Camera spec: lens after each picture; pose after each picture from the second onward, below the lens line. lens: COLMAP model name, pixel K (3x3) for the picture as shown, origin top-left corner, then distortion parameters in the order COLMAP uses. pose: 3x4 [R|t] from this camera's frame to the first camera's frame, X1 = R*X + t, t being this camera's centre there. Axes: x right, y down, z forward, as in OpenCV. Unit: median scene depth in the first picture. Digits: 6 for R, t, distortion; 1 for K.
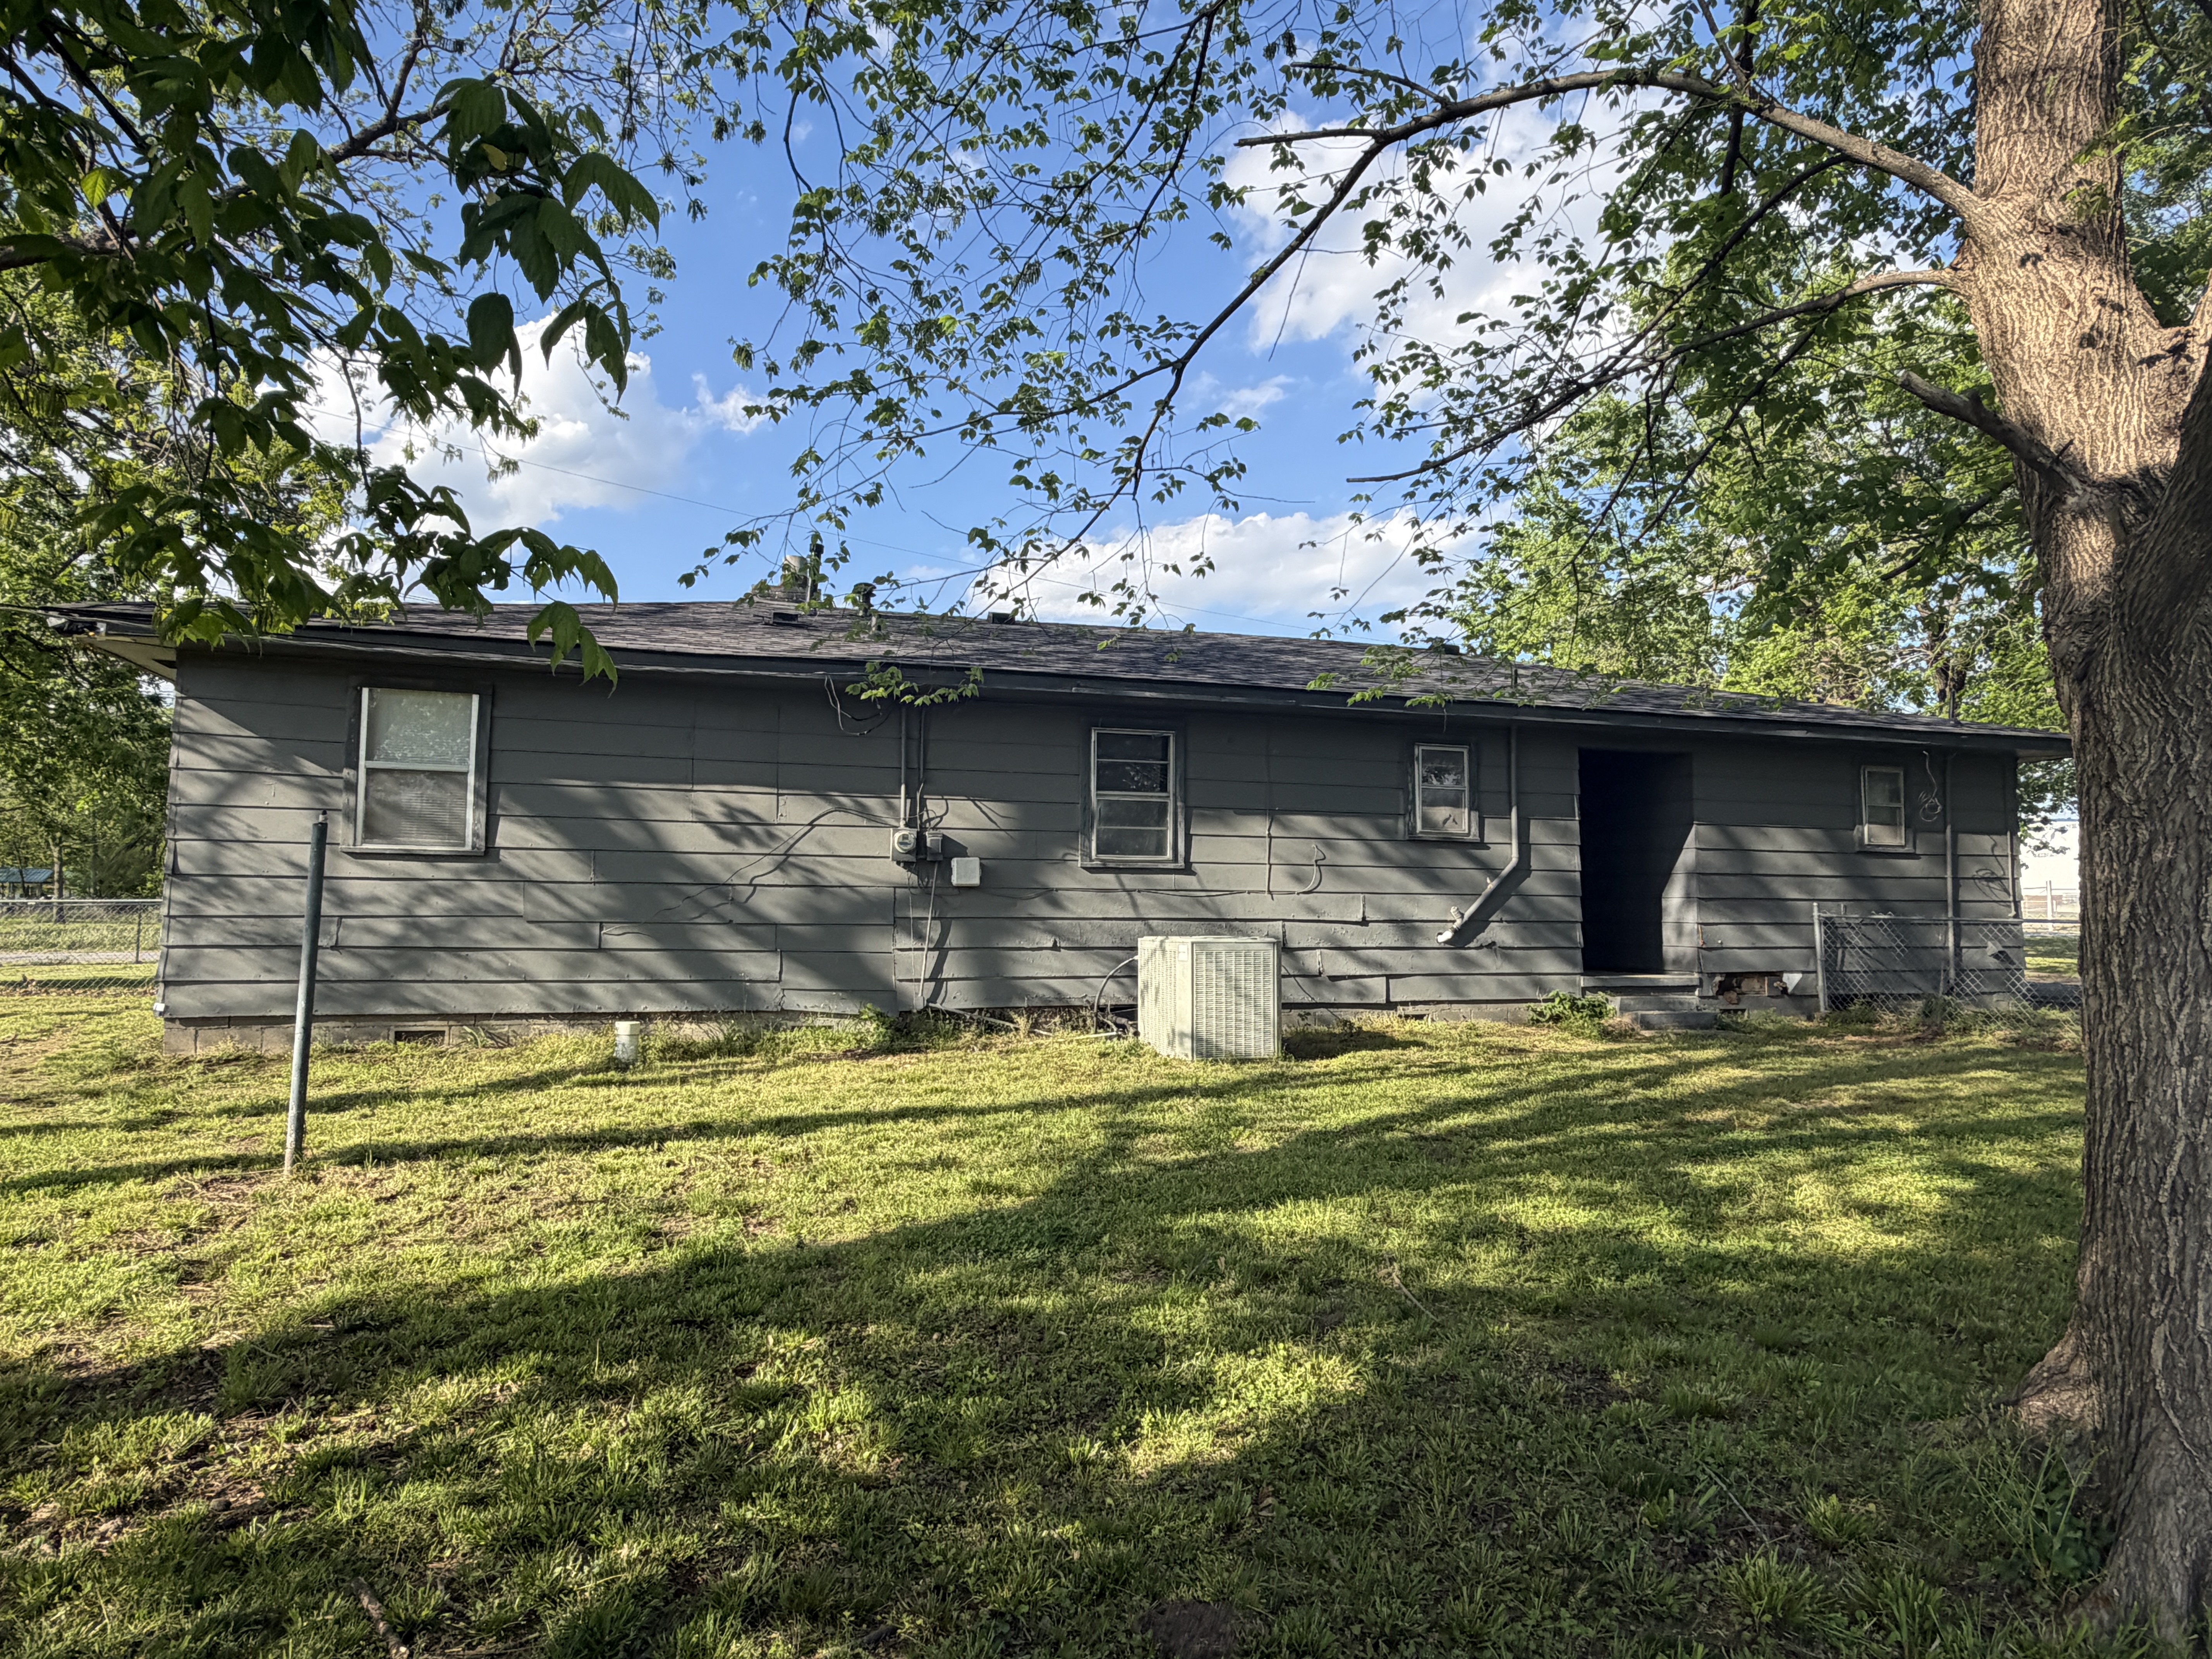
lens RADIAL K [[1267.2, 0, 1106.0], [0, 1267.2, 829.5], [0, 0, 1]] dist [0.001948, 0.000566]
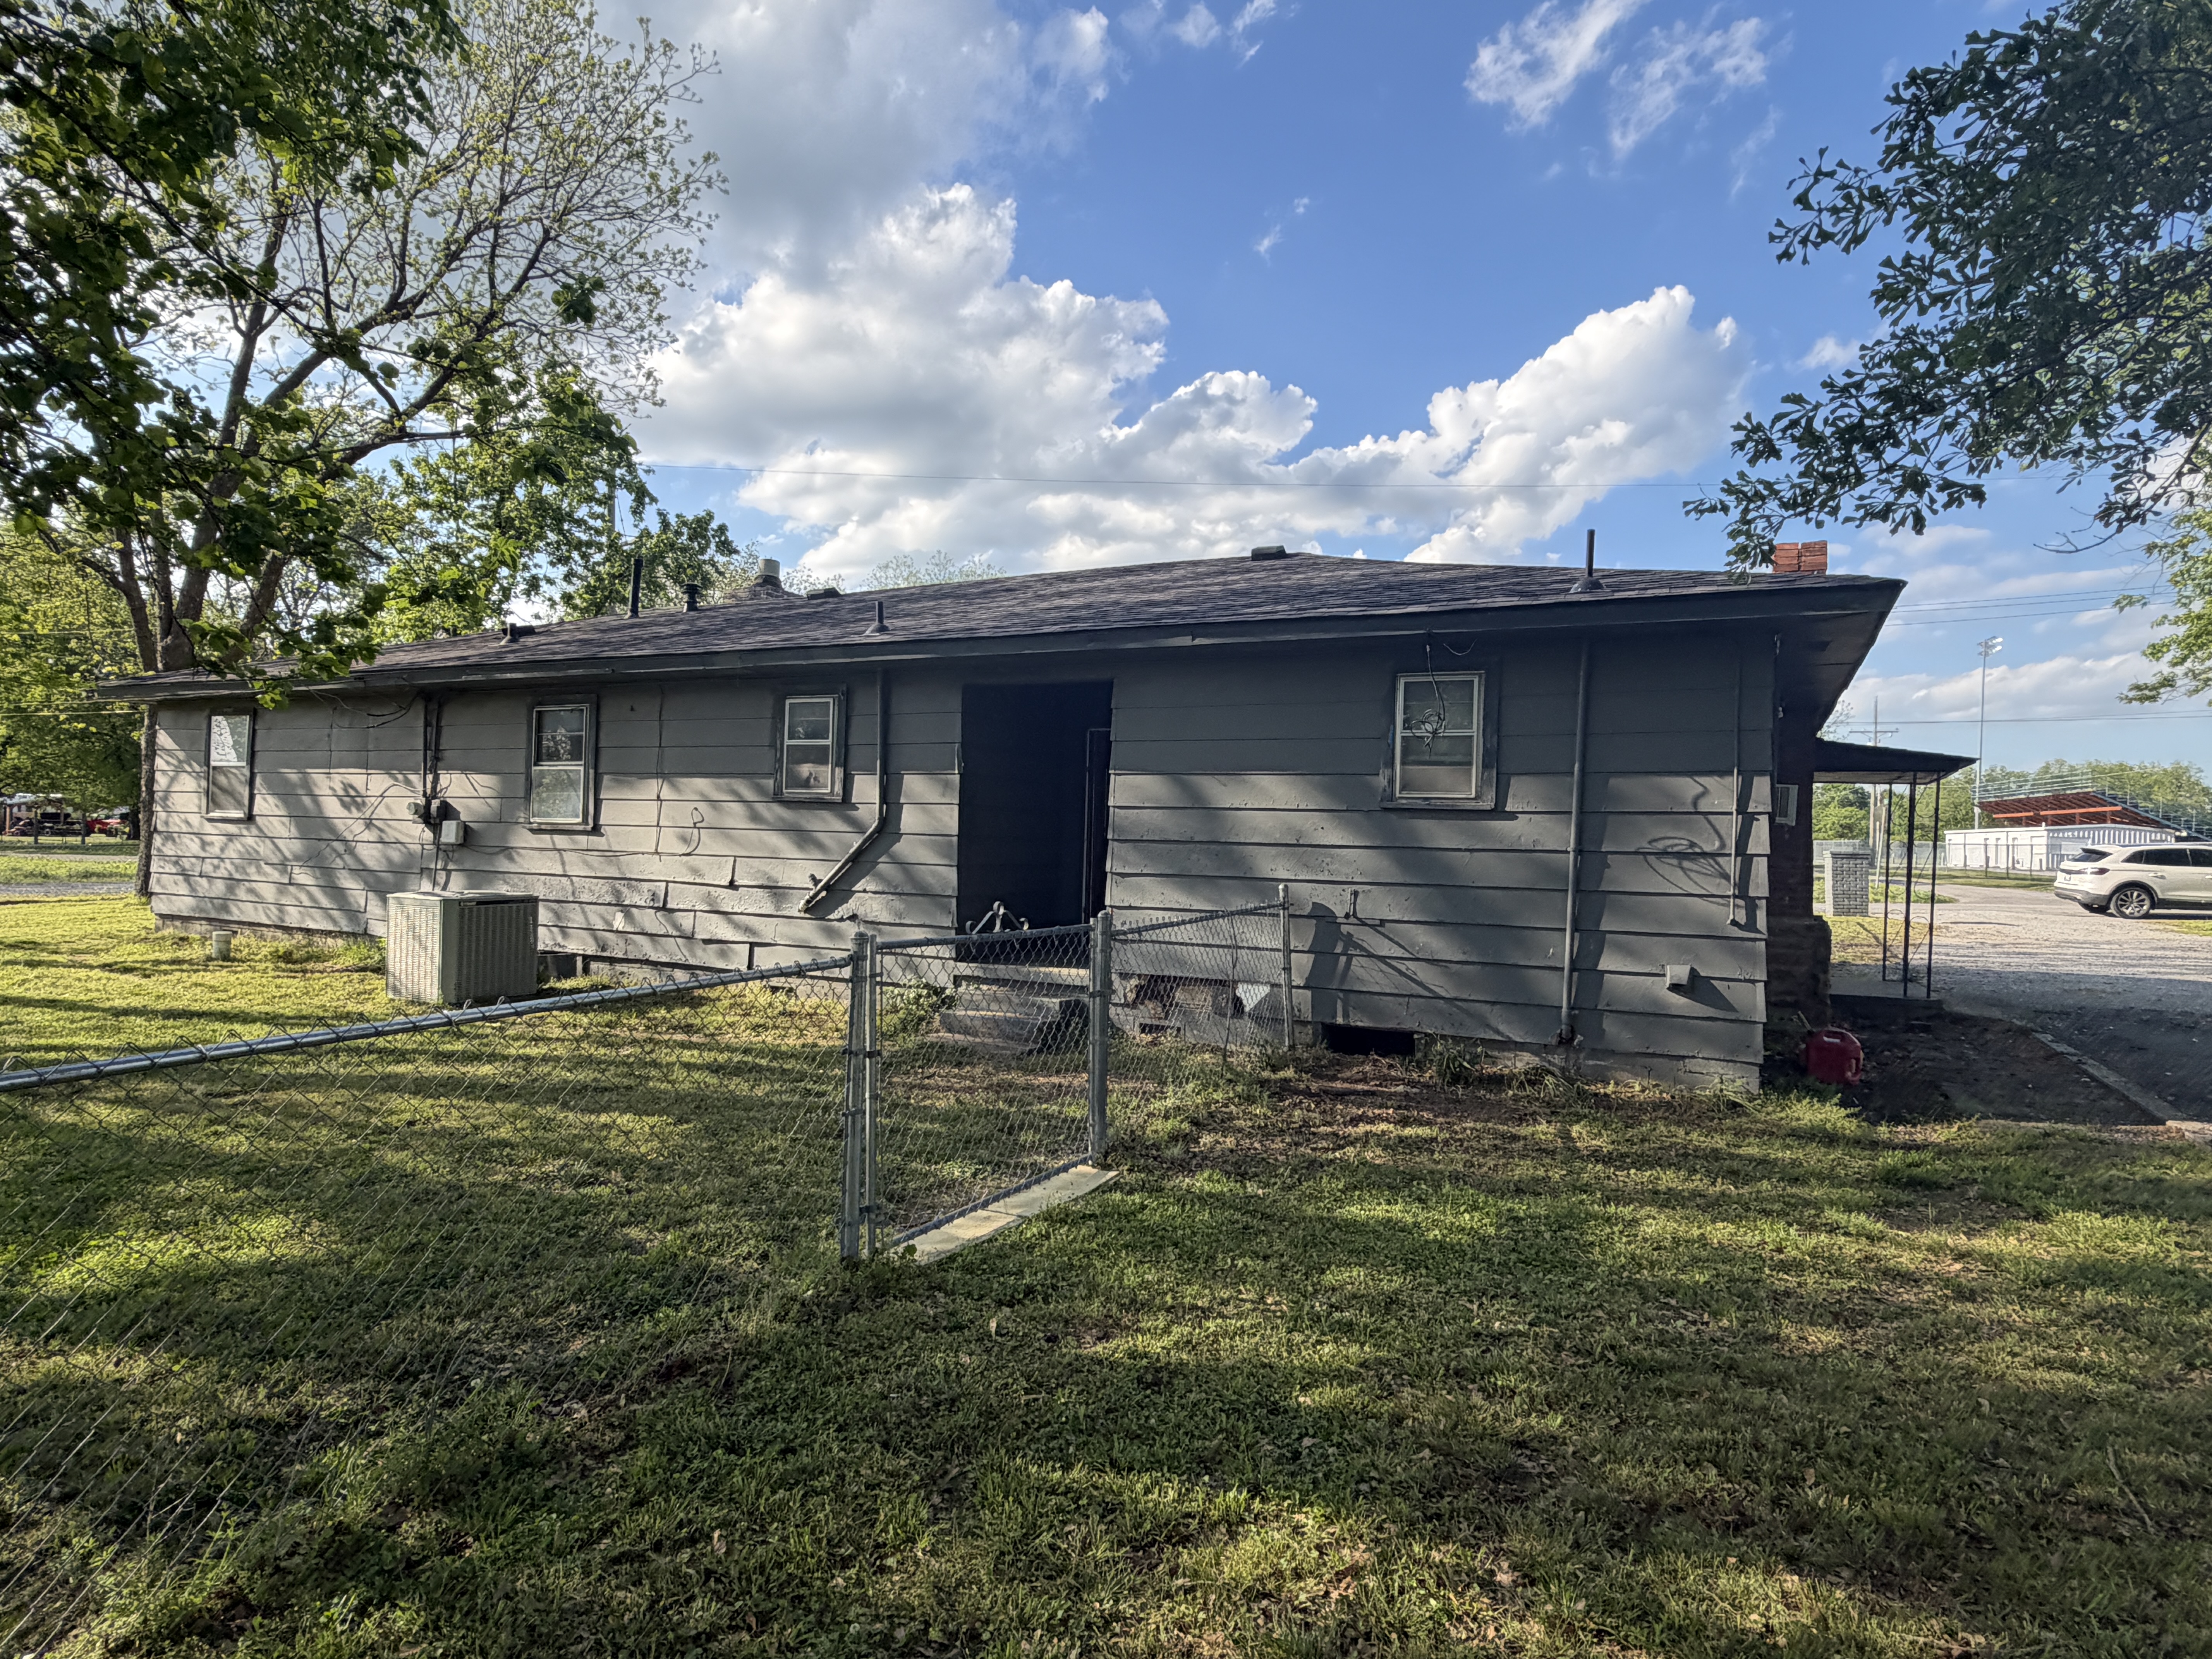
lens RADIAL K [[1265.0, 0, 1106.0], [0, 1265.0, 829.5], [0, 0, 1]] dist [-0.001332, -0.000815]
pose [[0.718908, 0.002561, -0.695101, 1.201178], [0.016080, 0.999664, 0.020314, 0.016497], [0.694919, -0.025781, 0.718625, 0.561367]]
